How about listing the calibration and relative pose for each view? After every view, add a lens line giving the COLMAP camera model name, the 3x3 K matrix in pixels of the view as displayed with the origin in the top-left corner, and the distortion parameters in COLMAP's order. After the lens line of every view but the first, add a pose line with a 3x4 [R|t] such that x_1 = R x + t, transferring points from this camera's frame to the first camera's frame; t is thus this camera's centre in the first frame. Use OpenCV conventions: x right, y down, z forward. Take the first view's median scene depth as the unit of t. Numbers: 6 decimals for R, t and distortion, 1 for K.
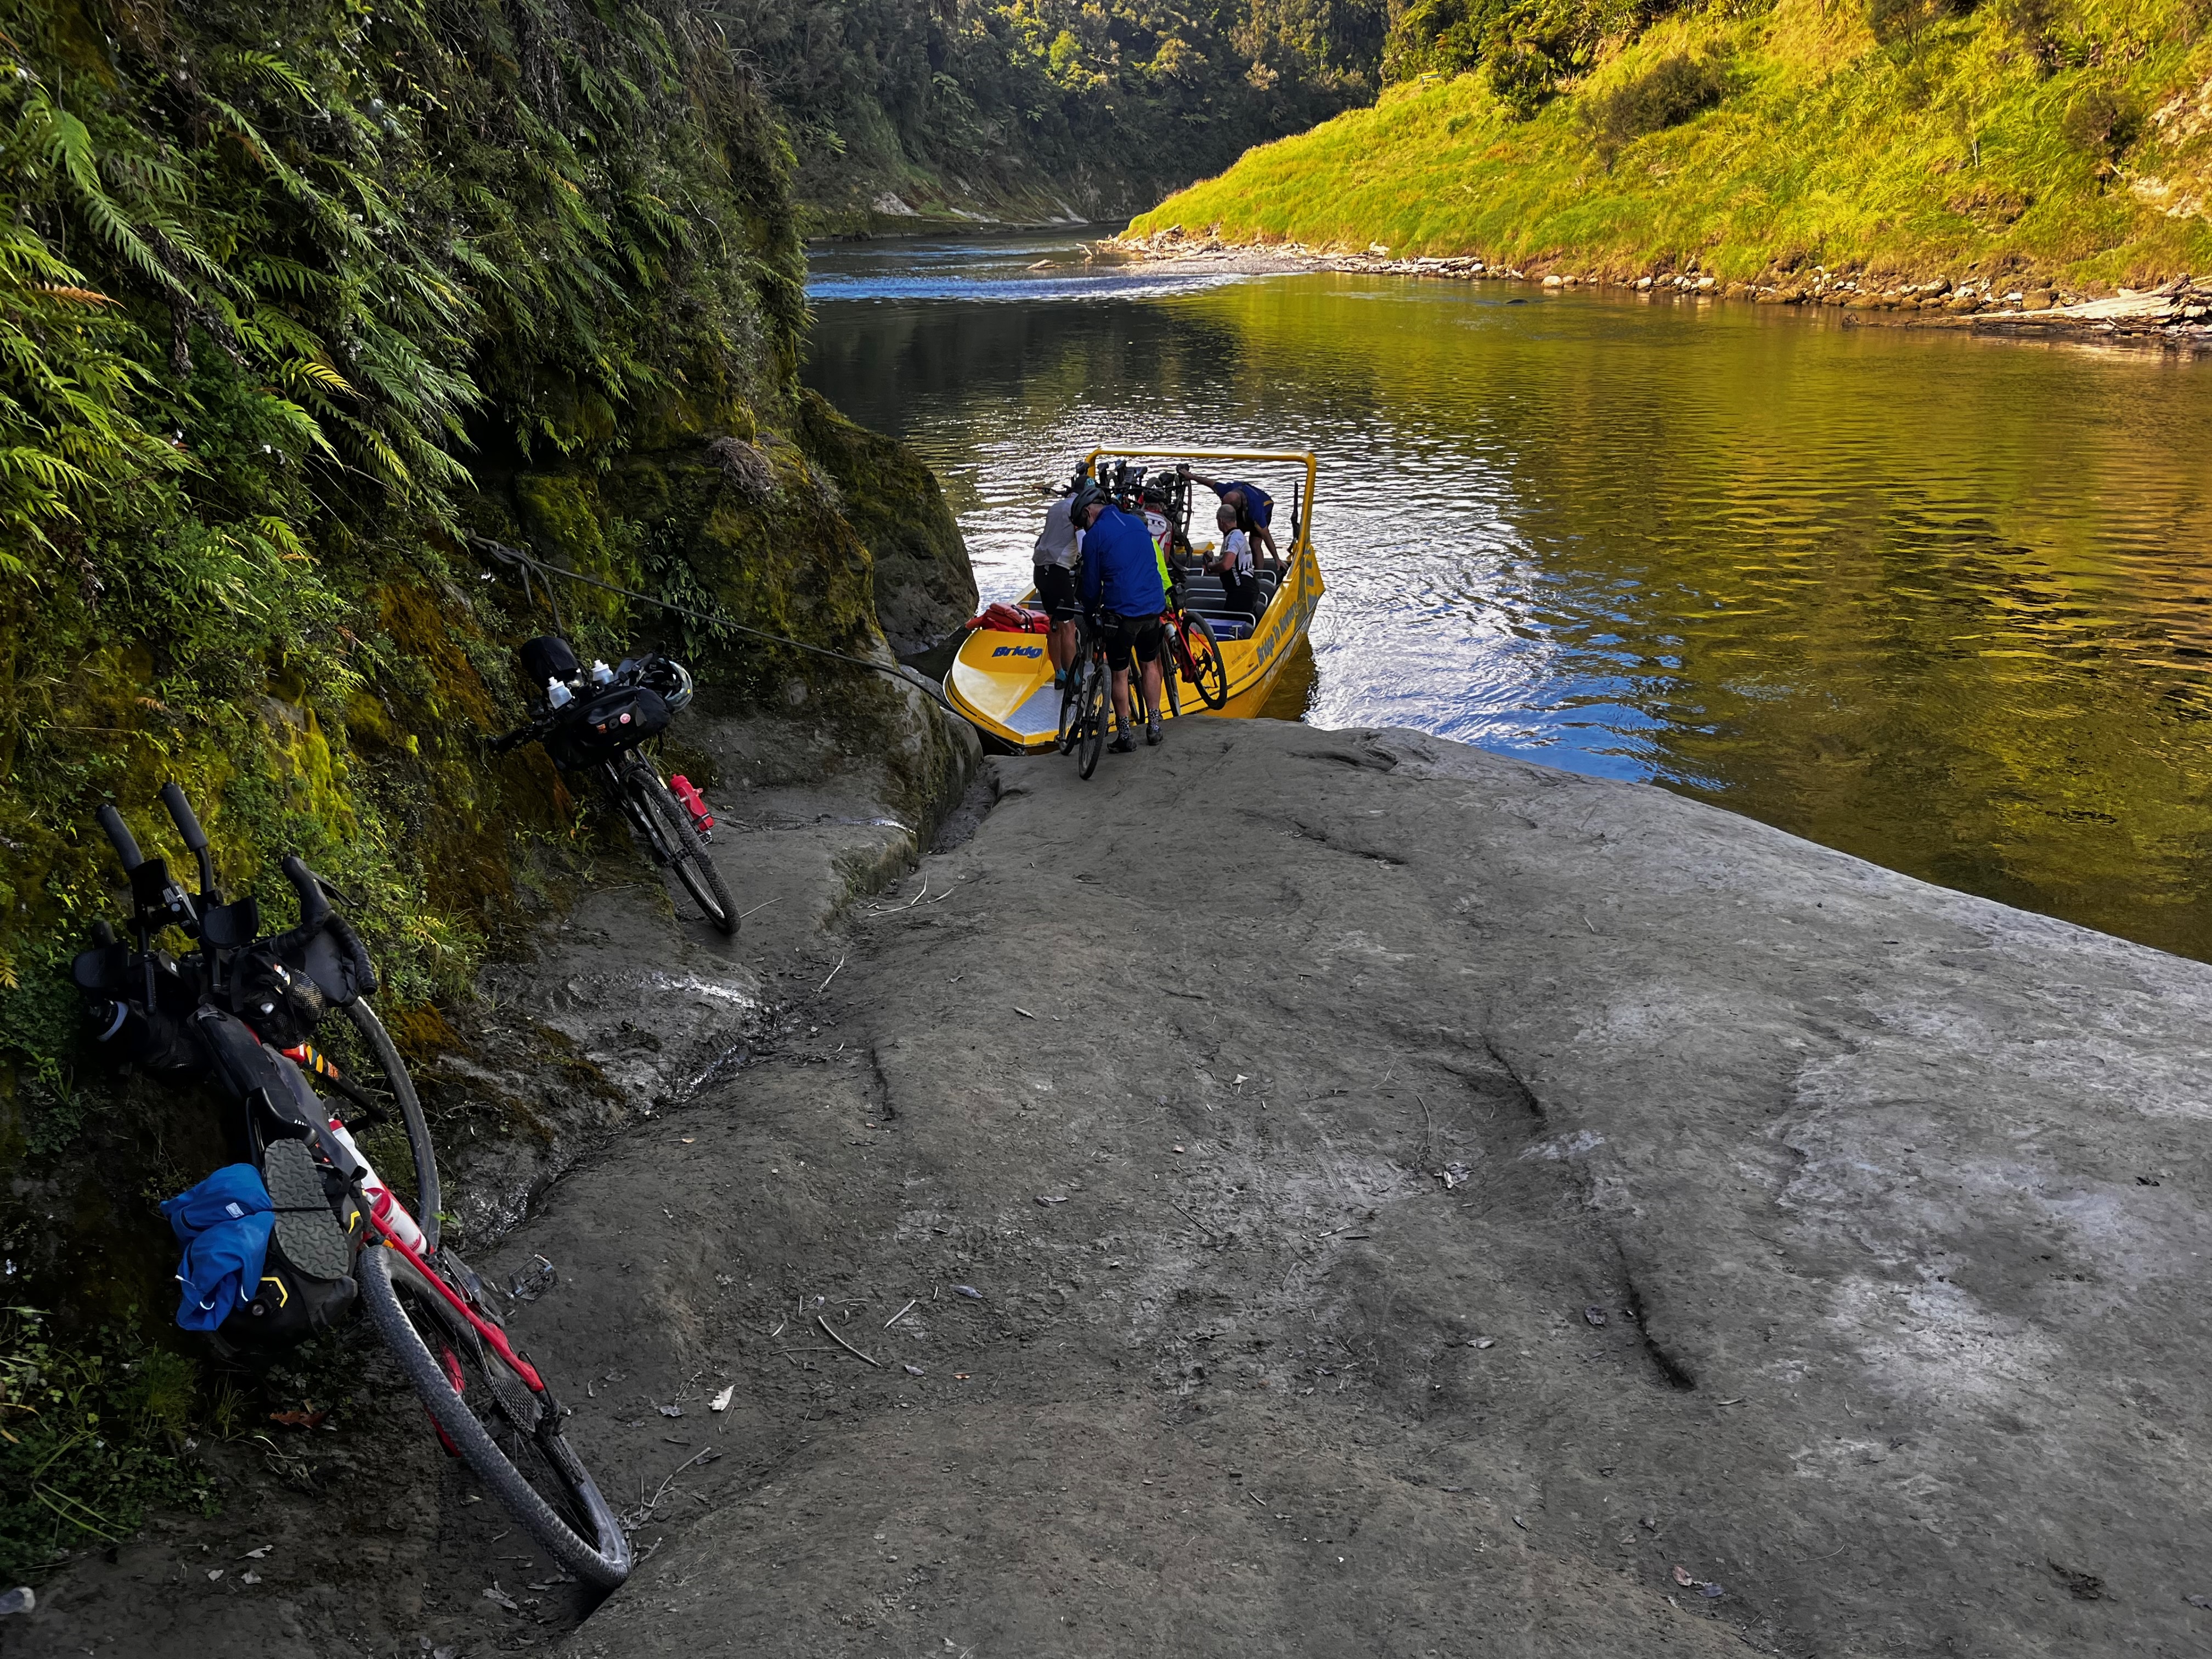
lens RADIAL K [[1760.9, 0, 1106.0], [0, 1760.9, 829.5], [0, 0, 1]] dist [0.001265, 0.000736]
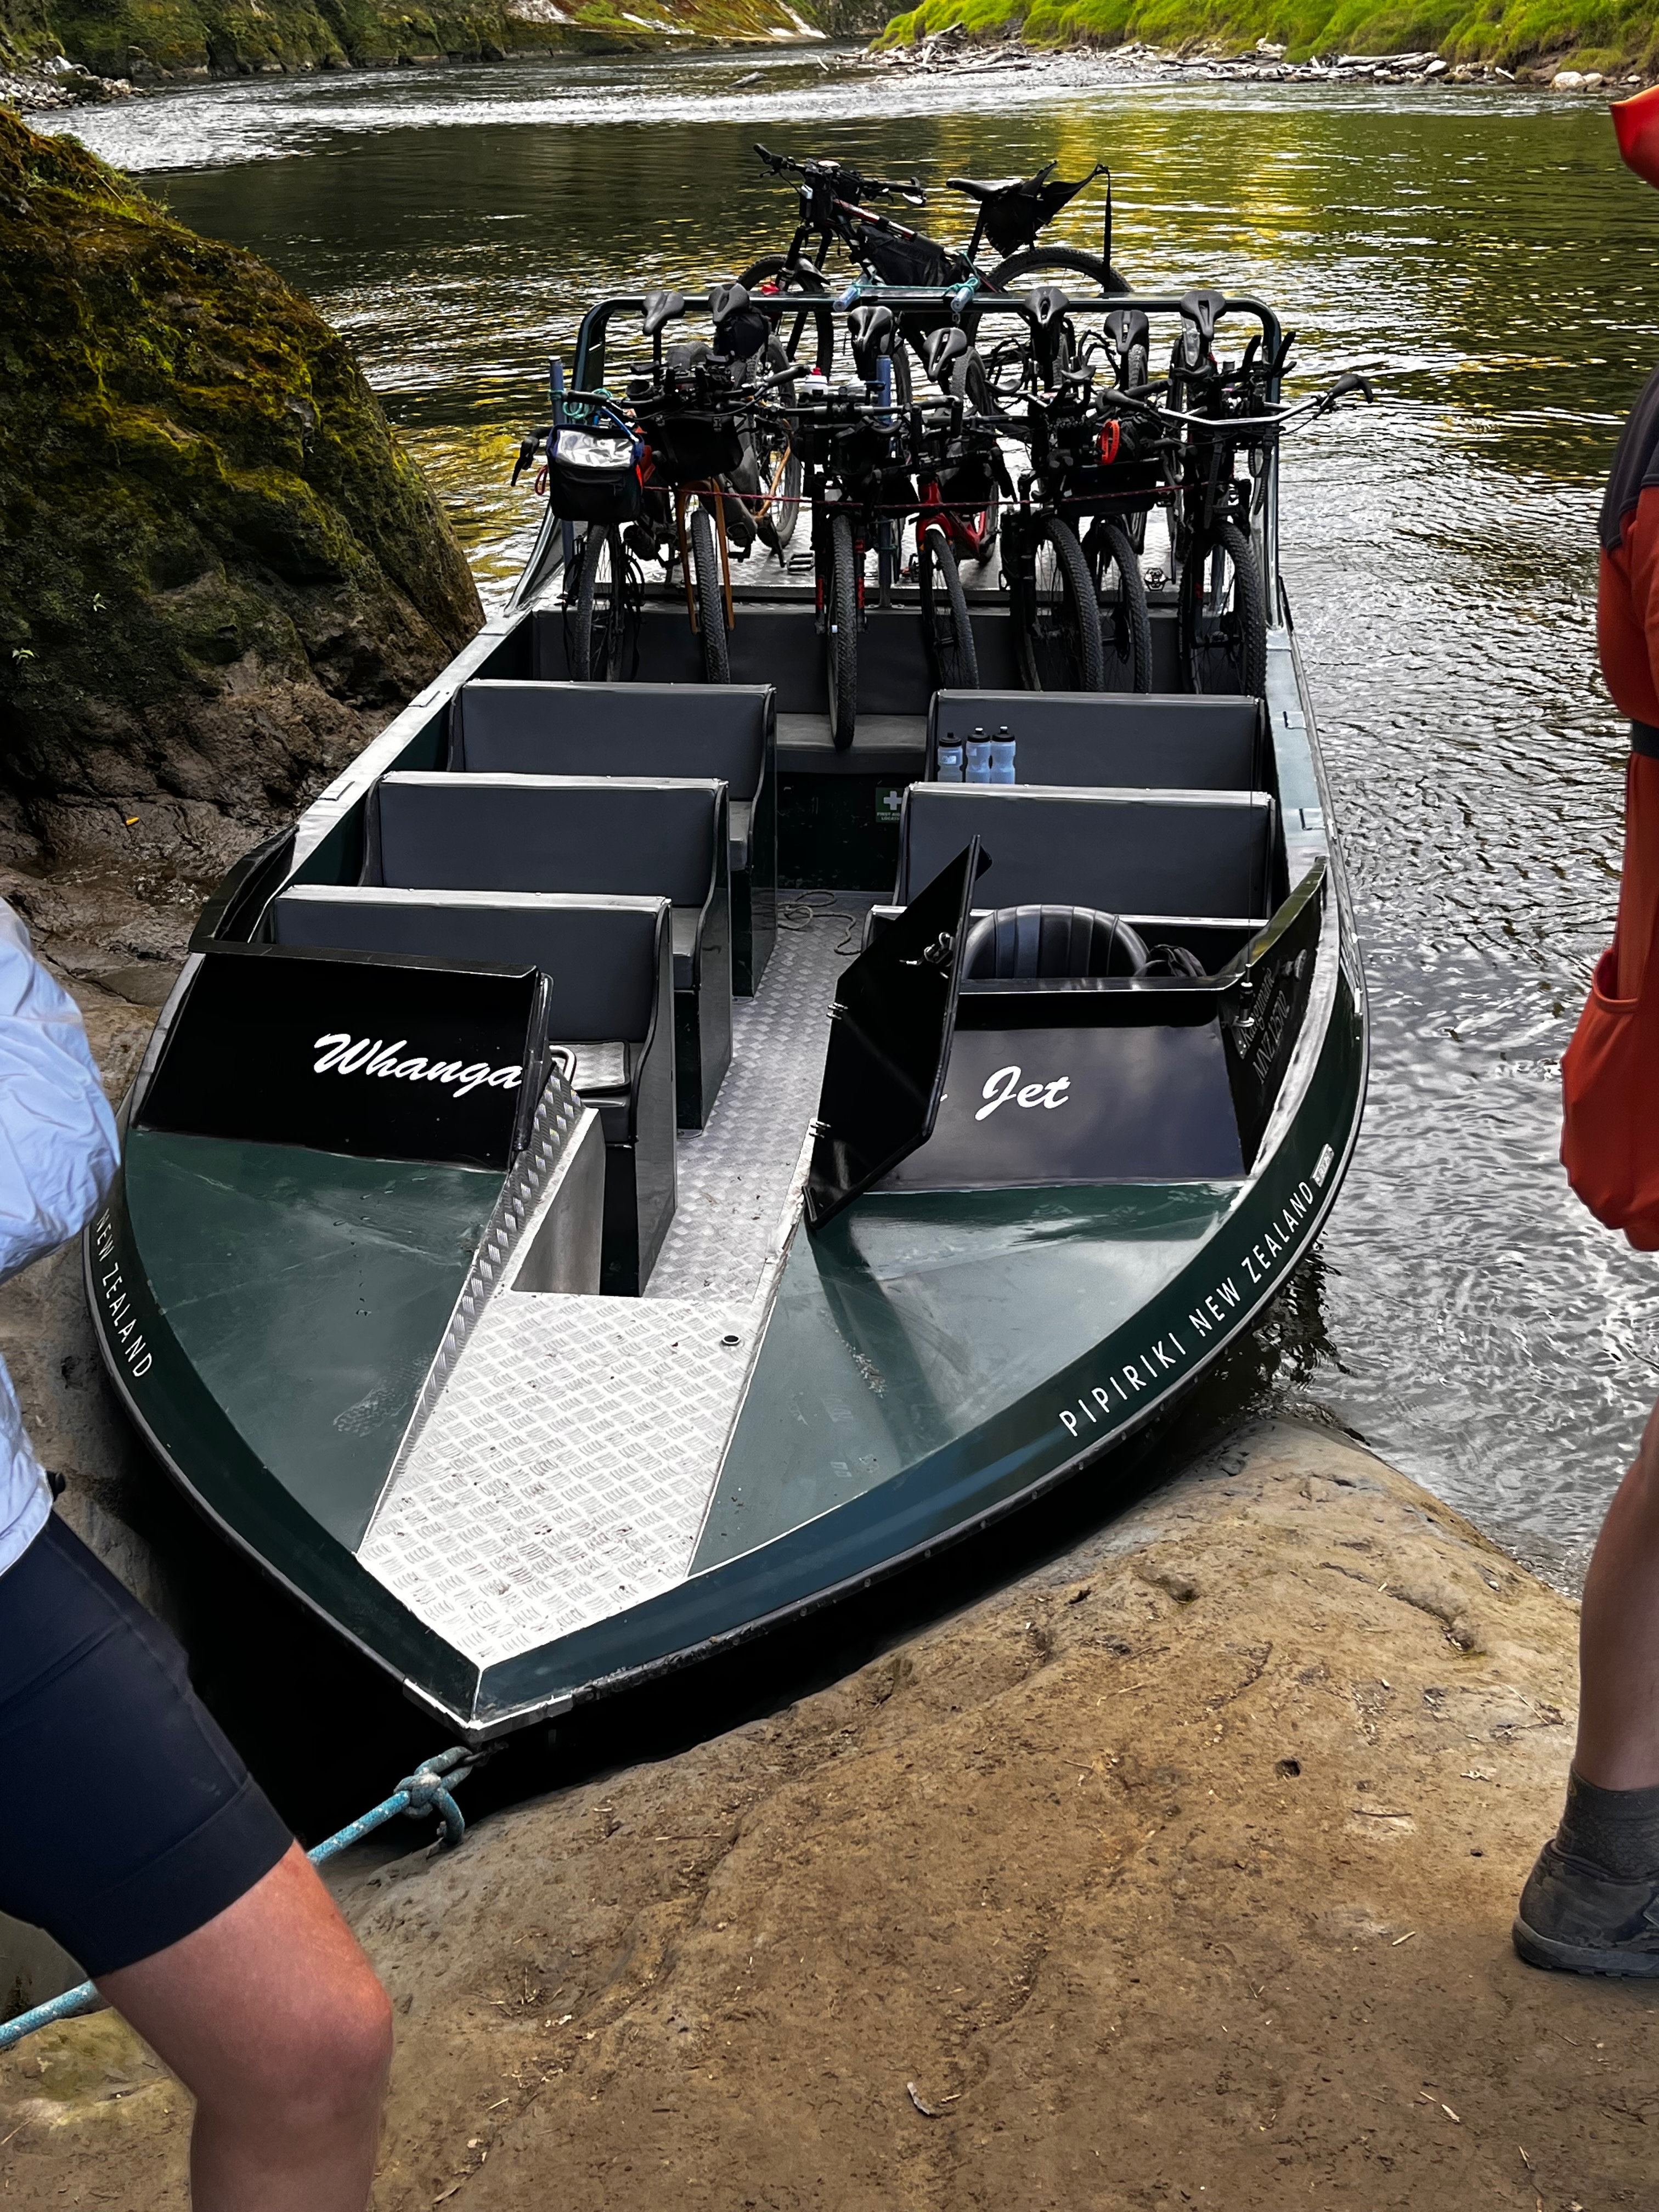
lens RADIAL K [[2388.0, 0, 829.5], [0, 2388.0, 1106.0], [0, 0, 1]] dist [0.002375, -0.002584]
pose [[0.999946, -0.001456, -0.010332, 0.001496], [0.002306, 0.996566, 0.082776, -0.017124], [0.010176, -0.082795, 0.996515, 0.099247]]
